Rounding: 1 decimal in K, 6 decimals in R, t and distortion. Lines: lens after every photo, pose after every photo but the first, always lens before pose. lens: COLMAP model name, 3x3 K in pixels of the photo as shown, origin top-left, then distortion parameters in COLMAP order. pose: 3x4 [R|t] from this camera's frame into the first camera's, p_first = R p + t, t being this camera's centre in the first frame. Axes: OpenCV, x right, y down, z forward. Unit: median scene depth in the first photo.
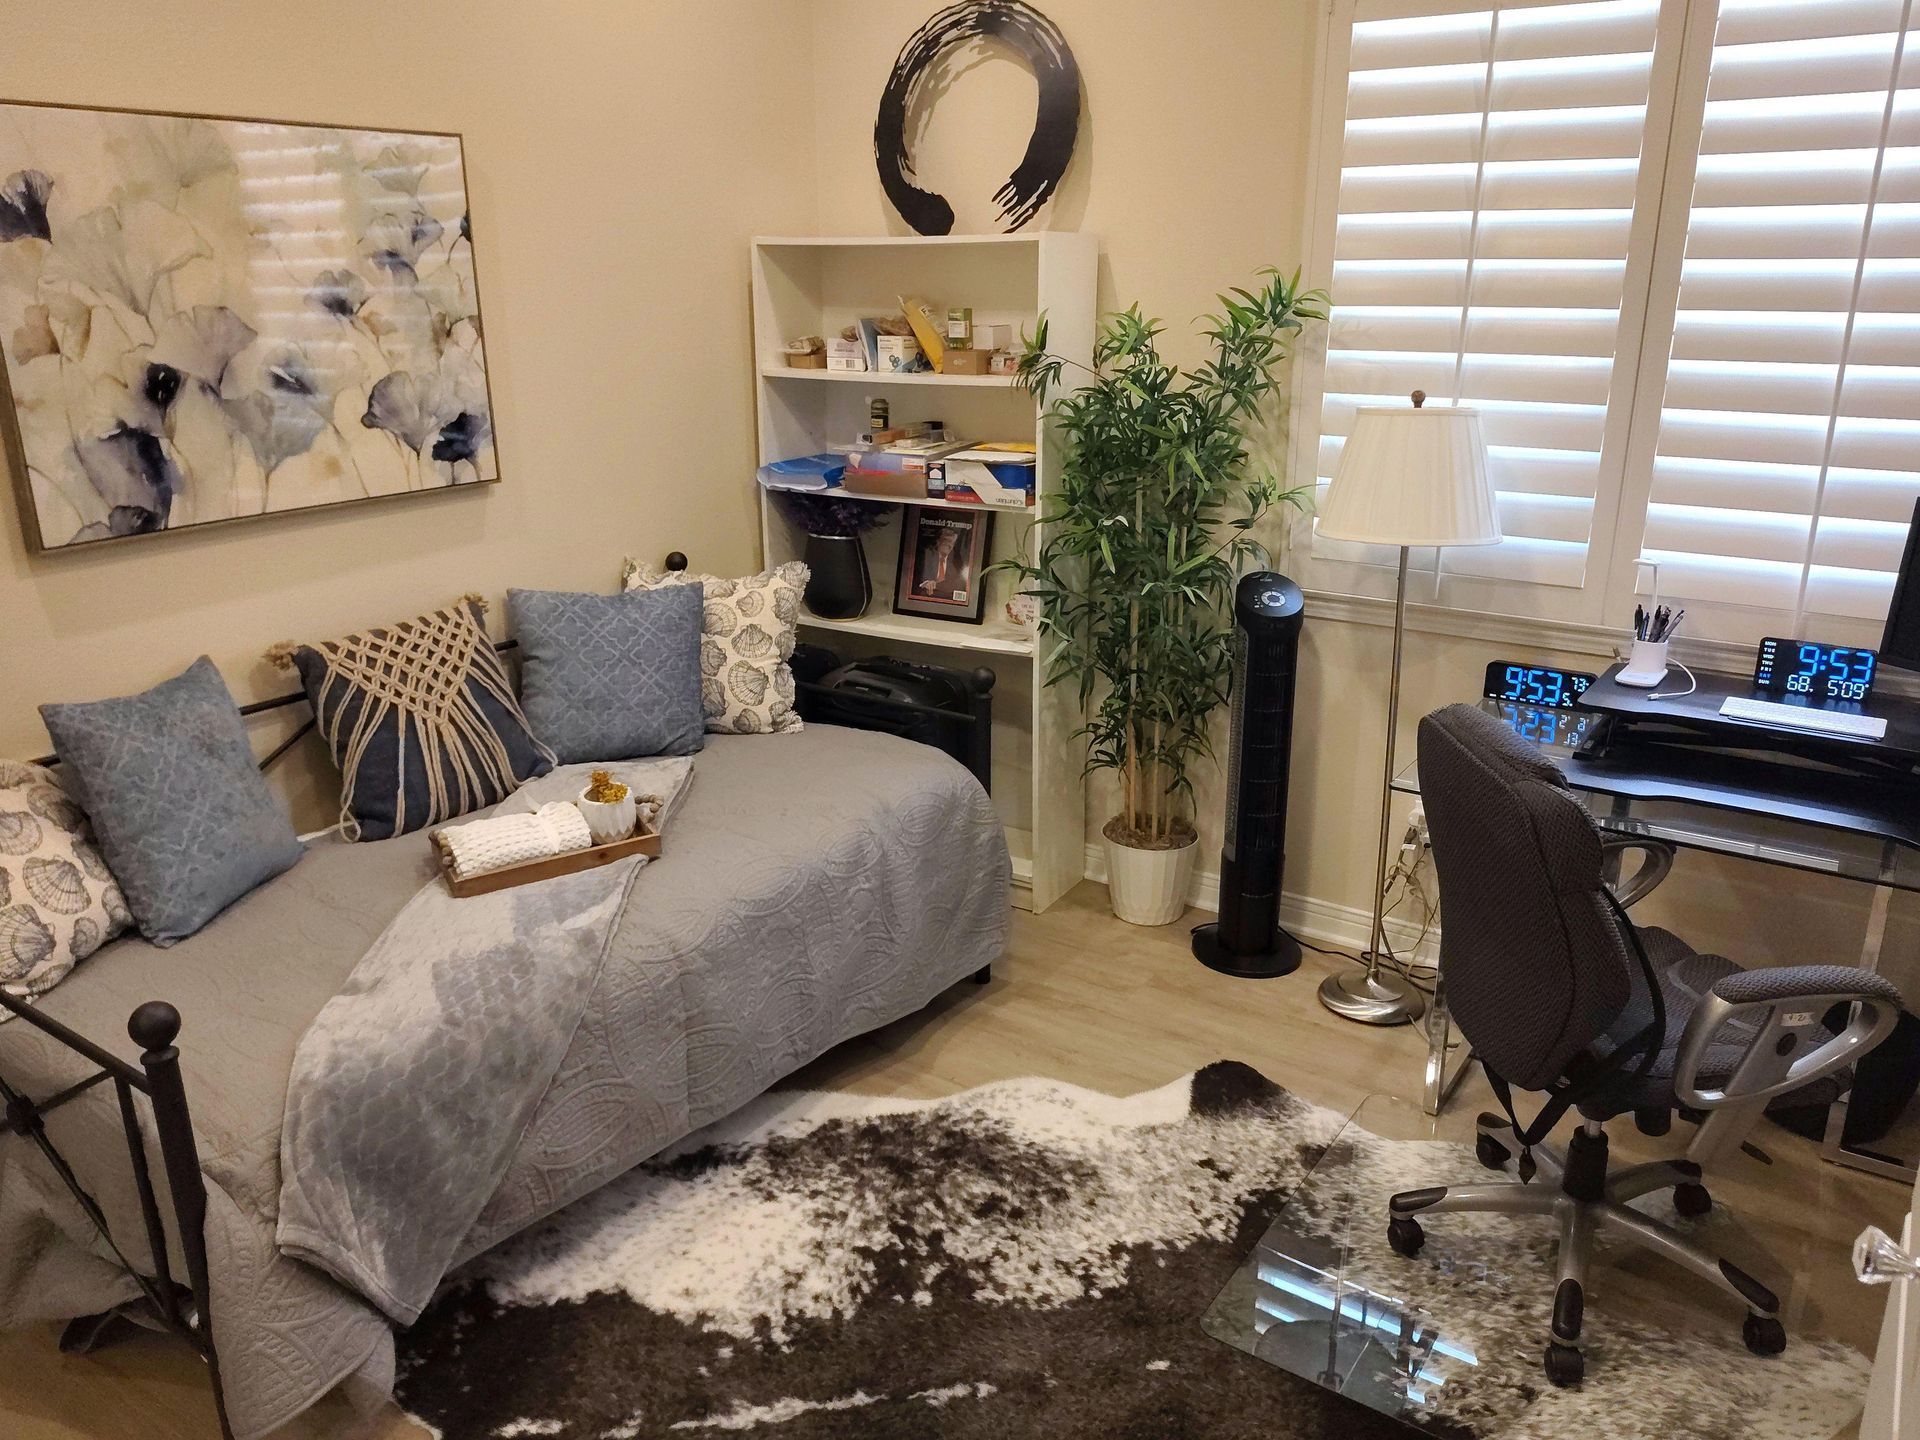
lens RADIAL K [[1332.9, 0, 994.6], [0, 1332.9, 681.1], [0, 0, 1]] dist [0.021529, -0.028458]
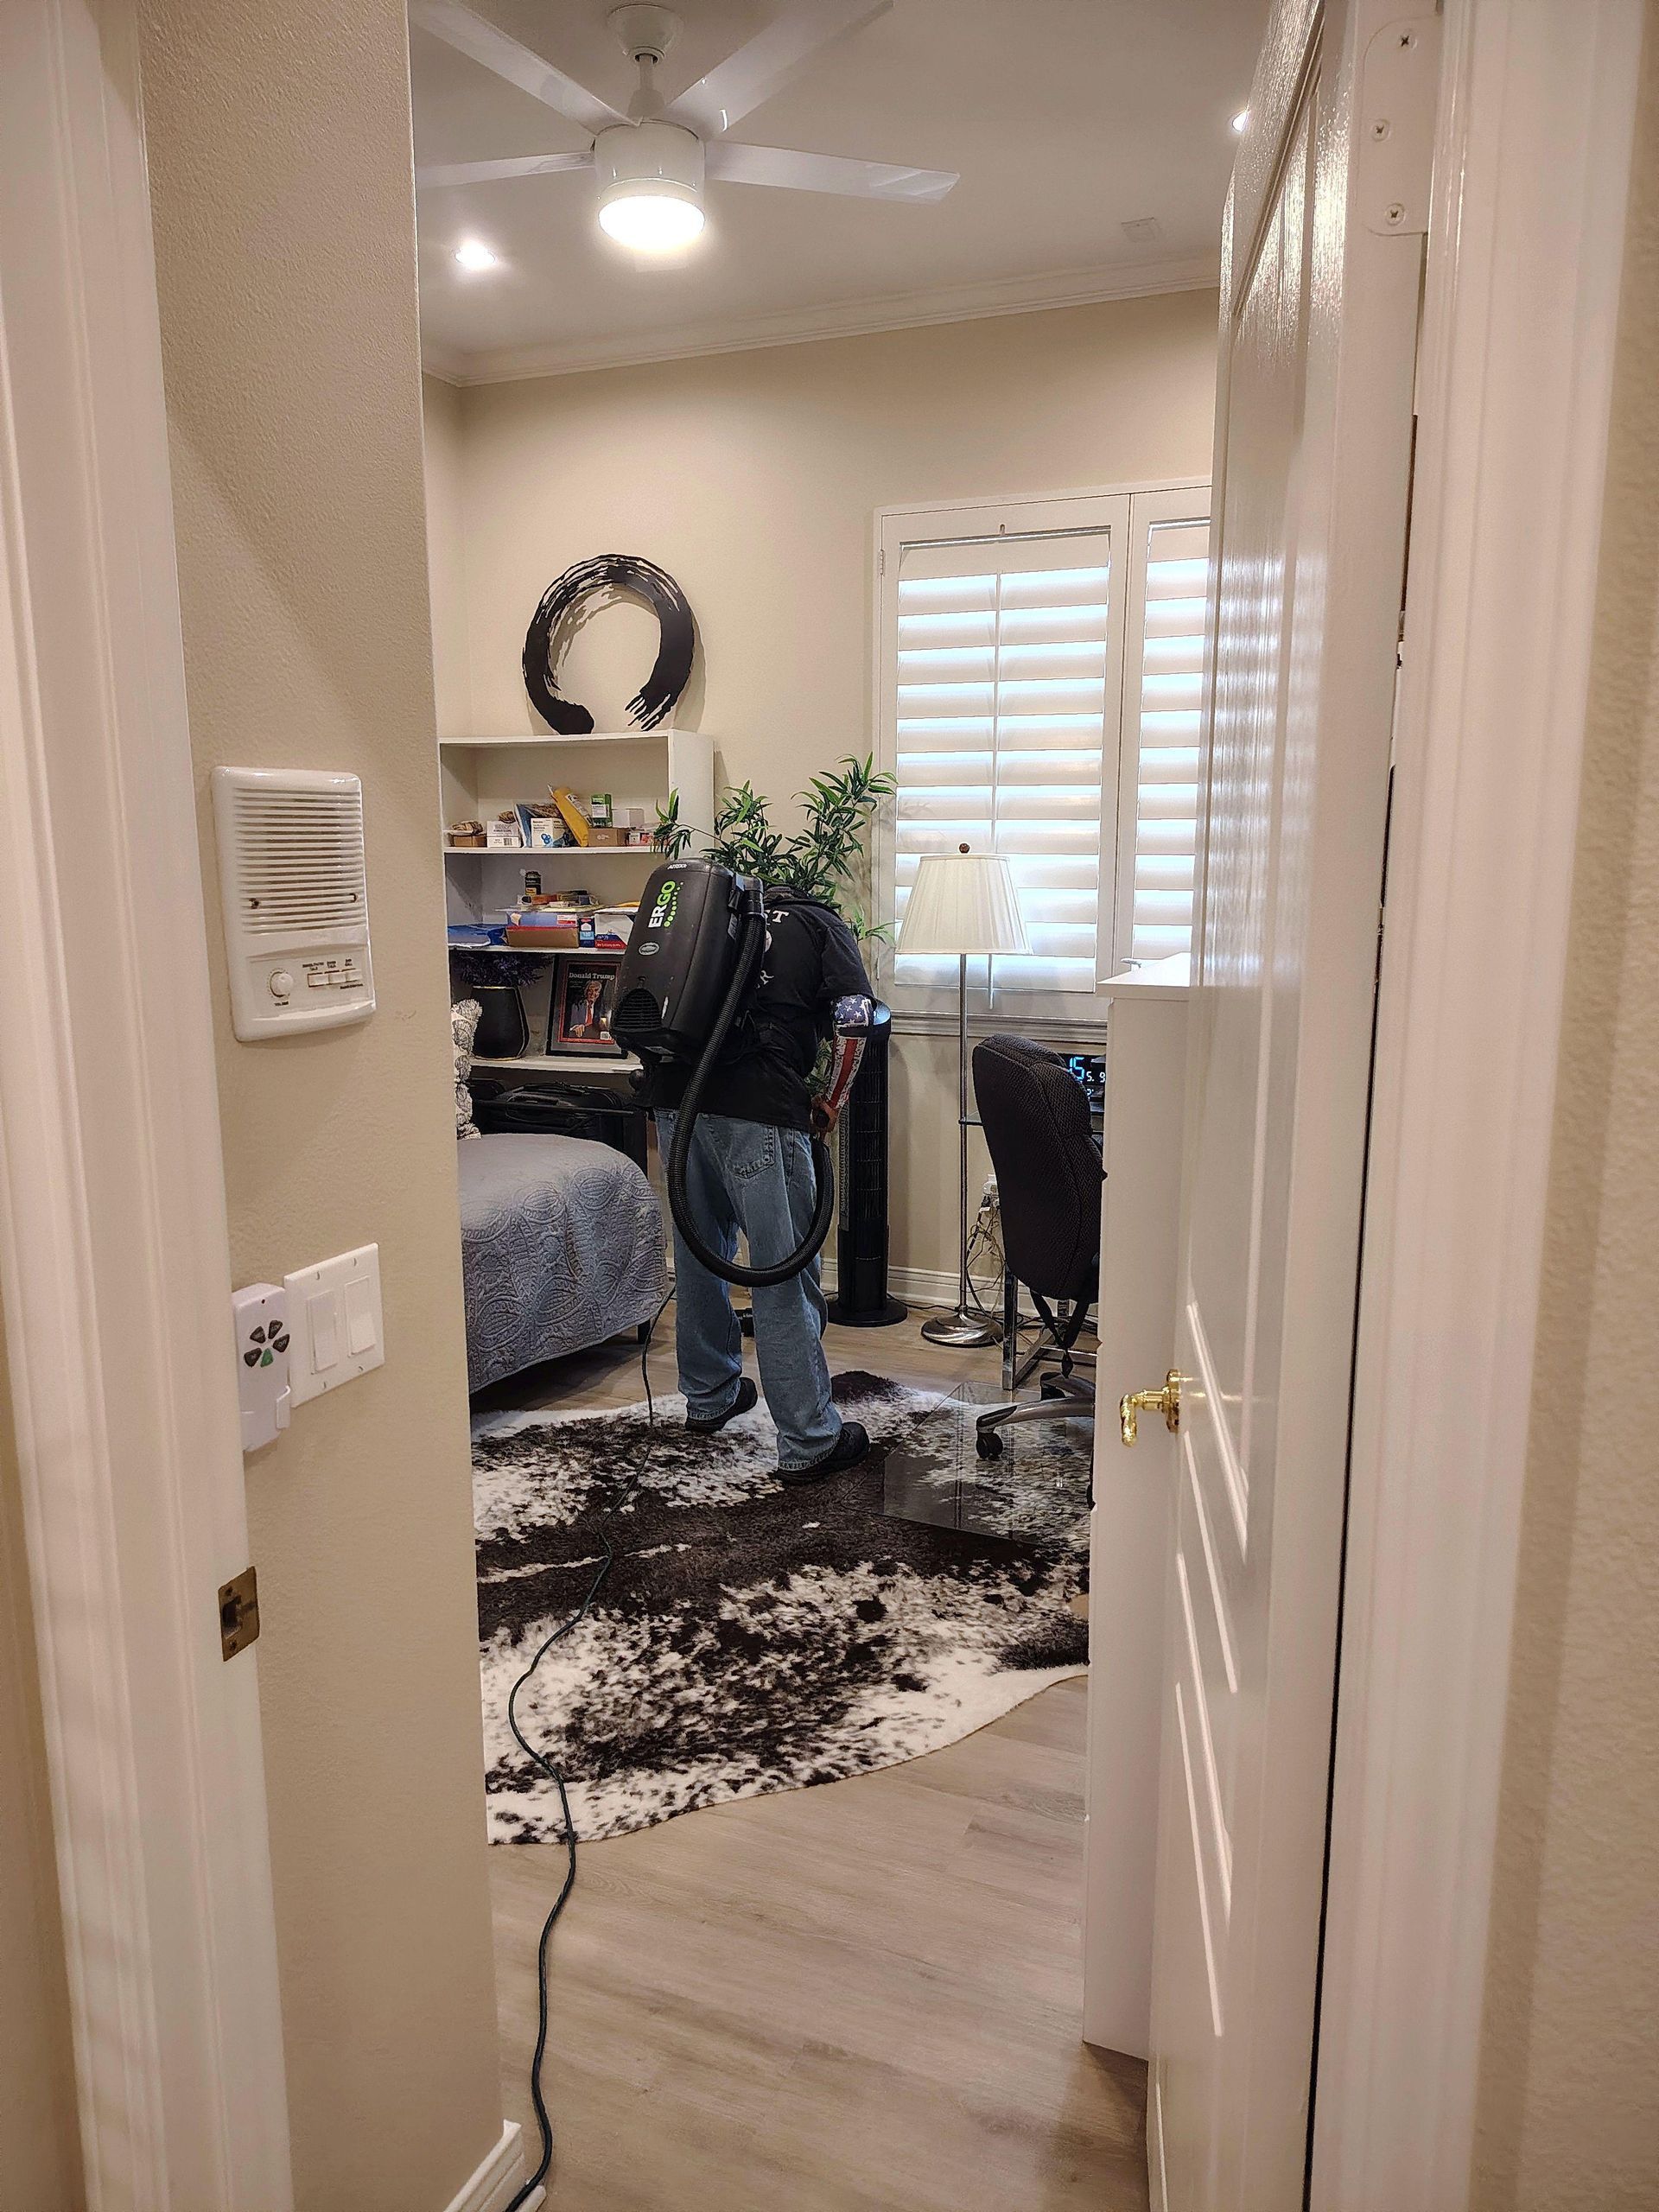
lens RADIAL K [[1535.6, 0, 836.6], [0, 1535.6, 1104.6], [0, 0, 1]] dist [0.021529, -0.028458]
pose [[0.983474, -0.031642, 0.178262, -0.080371], [0.055560, 0.989848, -0.130823, 0.212705], [-0.172312, 0.138566, 0.975248, -0.397033]]
